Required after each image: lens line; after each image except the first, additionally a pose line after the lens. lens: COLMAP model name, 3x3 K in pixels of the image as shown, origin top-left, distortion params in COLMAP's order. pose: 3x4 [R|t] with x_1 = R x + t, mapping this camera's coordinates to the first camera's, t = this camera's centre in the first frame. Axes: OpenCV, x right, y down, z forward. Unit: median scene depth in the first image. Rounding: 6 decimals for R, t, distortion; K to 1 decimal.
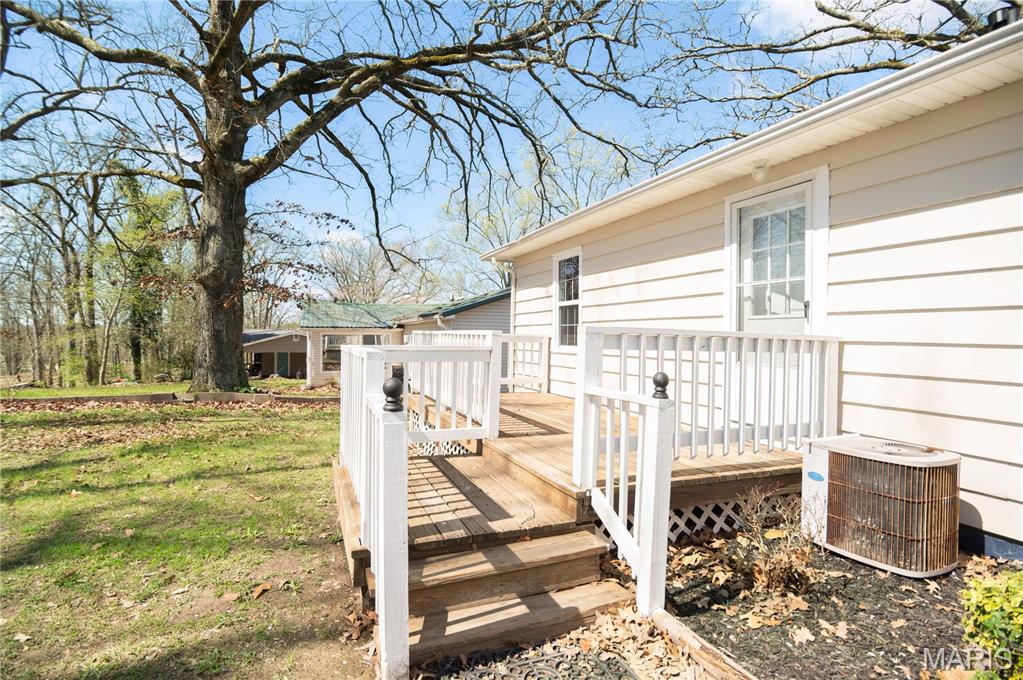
lens RADIAL K [[499.5, 0, 508.4], [0, 499.5, 340.8], [0, 0, 1]] dist [-0.022326, 0.000007]
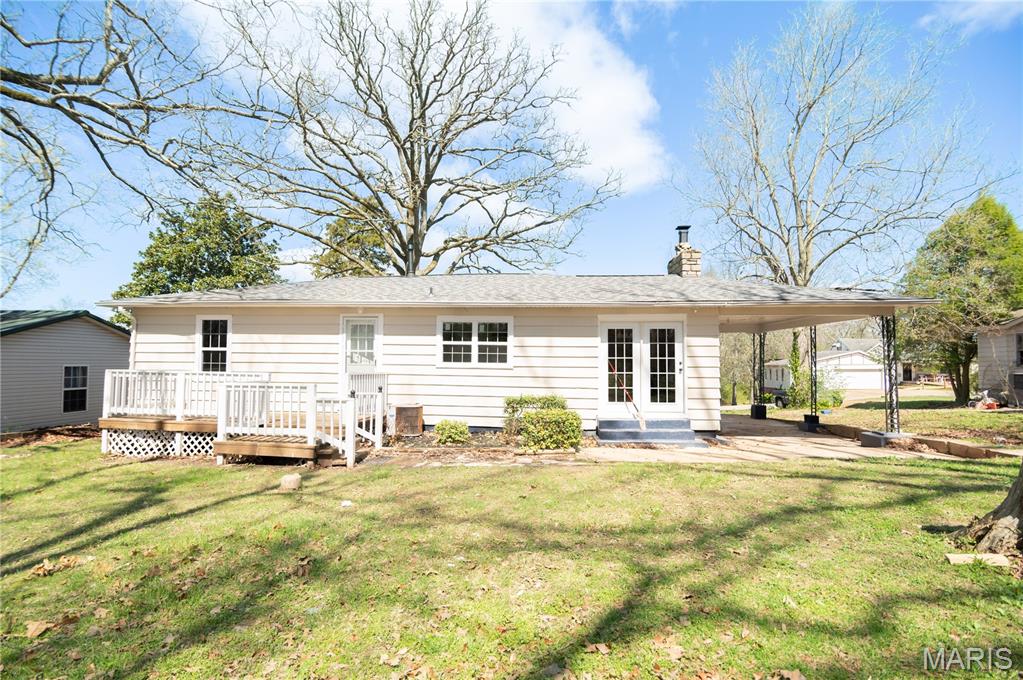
lens RADIAL K [[499.5, 0, 508.4], [0, 499.5, 340.8], [0, 0, 1]] dist [-0.022326, 0.000007]
pose [[0.445344, 0.020241, 0.895131, -0.916785], [0.003091, 0.999704, -0.024144, -0.066915], [-0.895354, 0.013519, 0.445149, -0.536954]]
